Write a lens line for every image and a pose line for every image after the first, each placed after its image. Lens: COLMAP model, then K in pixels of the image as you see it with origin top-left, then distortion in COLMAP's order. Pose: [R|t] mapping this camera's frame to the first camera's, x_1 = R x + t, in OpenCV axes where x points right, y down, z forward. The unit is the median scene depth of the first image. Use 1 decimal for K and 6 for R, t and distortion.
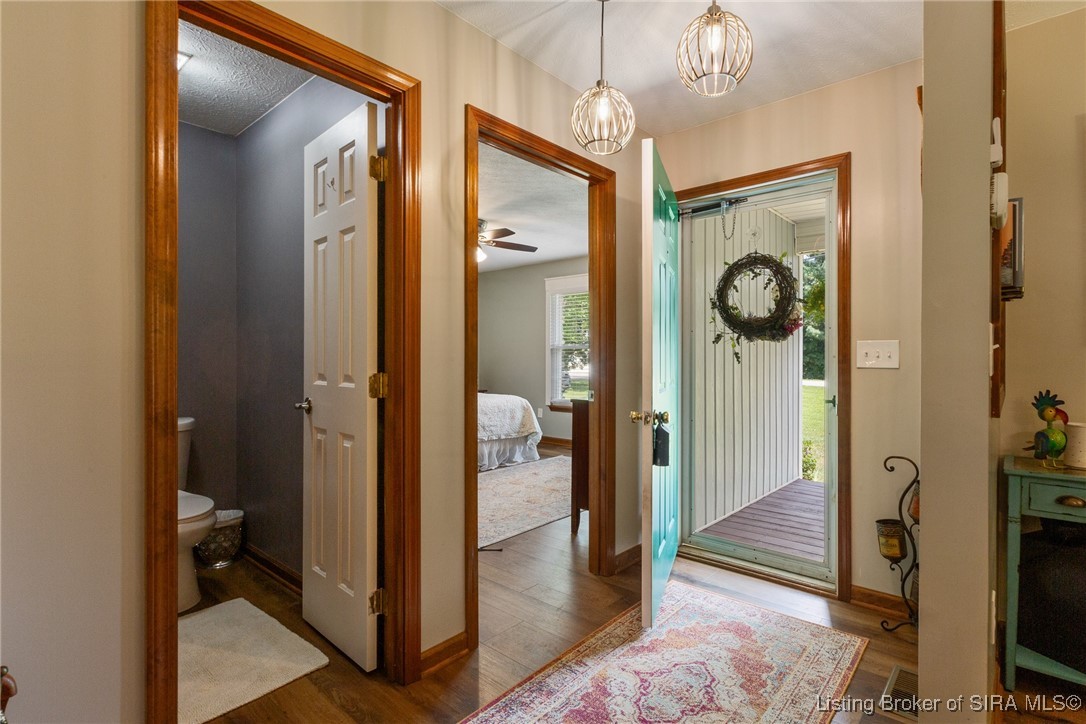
lens RADIAL K [[495.6, 0, 549.3], [0, 495.6, 362.7], [0, 0, 1]] dist [0.029833, 0.000355]
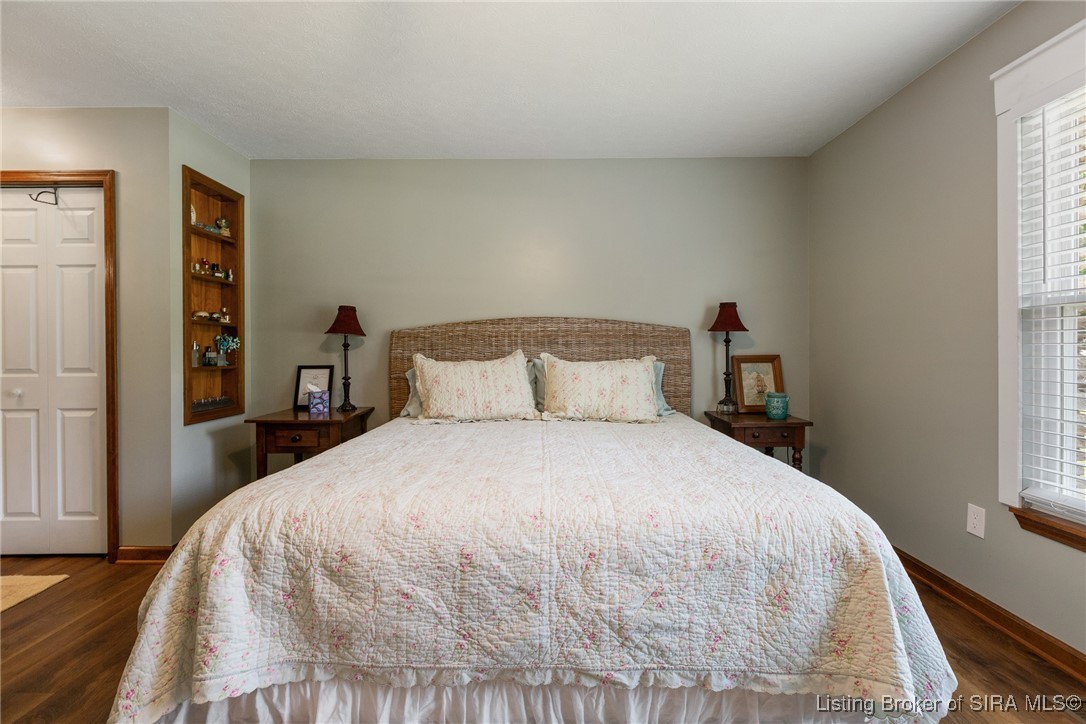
lens RADIAL K [[489.5, 0, 547.8], [0, 489.5, 355.9], [0, 0, 1]] dist [-0.002044, 0.000254]
pose [[0.703067, -0.003296, -0.711116, 0.011607], [0.006581, 0.999977, 0.001871, -0.004902], [0.711093, -0.005996, 0.703073, 0.621869]]
